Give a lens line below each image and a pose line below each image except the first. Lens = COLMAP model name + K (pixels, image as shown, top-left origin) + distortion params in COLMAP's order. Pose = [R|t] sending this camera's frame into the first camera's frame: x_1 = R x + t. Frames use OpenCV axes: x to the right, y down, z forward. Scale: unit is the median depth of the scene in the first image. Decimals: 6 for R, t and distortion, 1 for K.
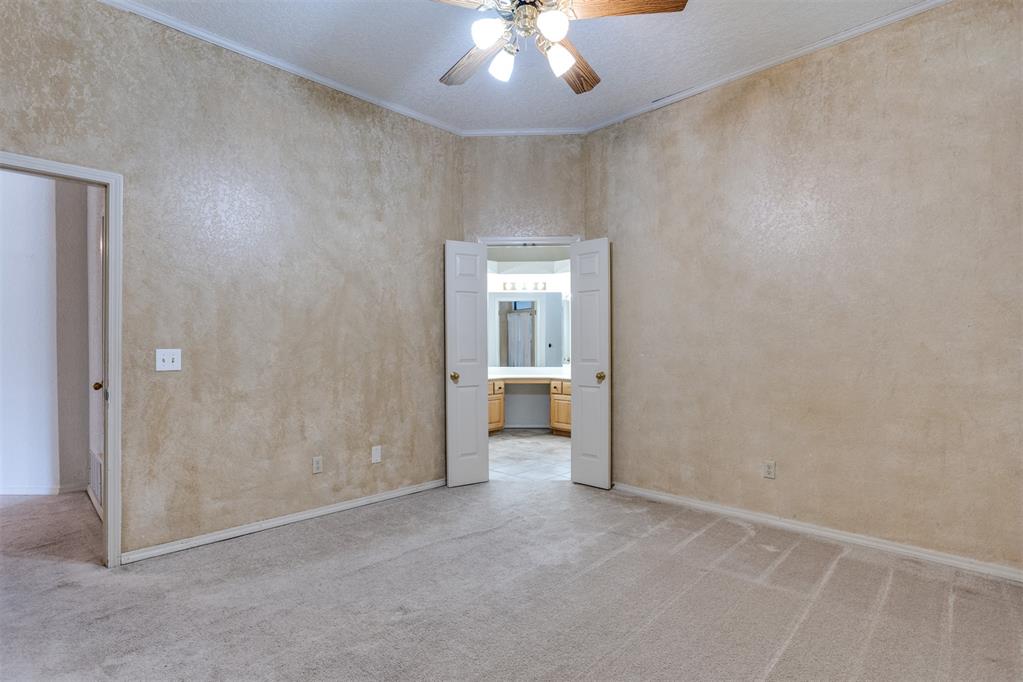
lens RADIAL K [[508.3, 0, 508.9], [0, 508.3, 348.7], [0, 0, 1]] dist [0.003169, 0.003007]
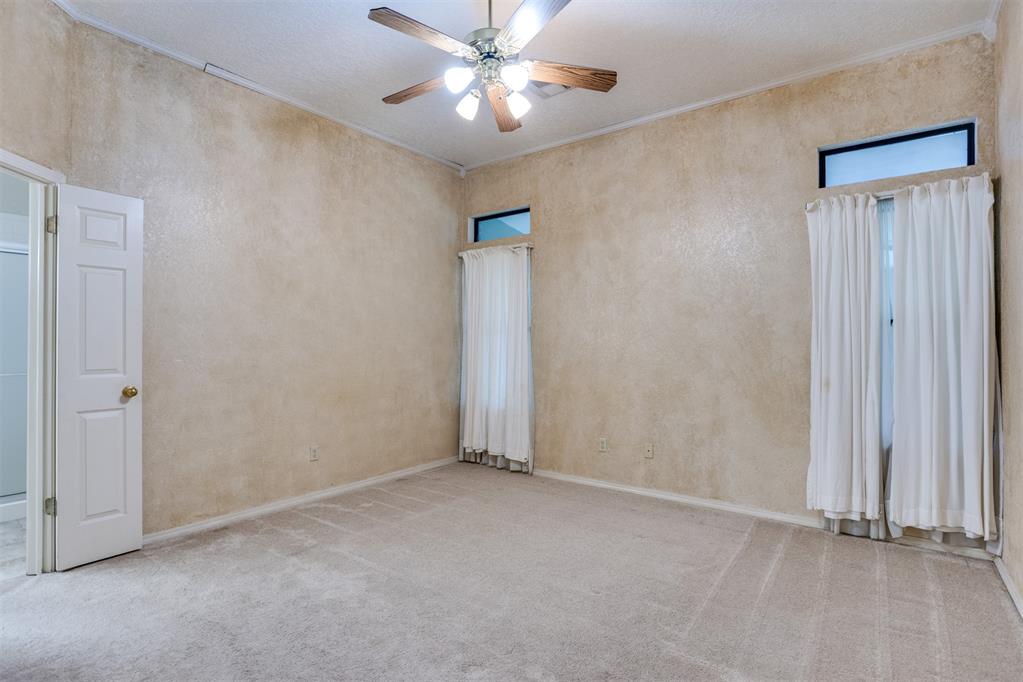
lens RADIAL K [[508.3, 0, 510.2], [0, 508.3, 340.3], [0, 0, 1]] dist [0.003169, 0.003007]
pose [[-0.111465, 0.008642, 0.993731, -0.758542], [0.003949, 0.999958, -0.008253, -0.013208], [-0.993761, 0.003004, -0.111494, 0.726019]]
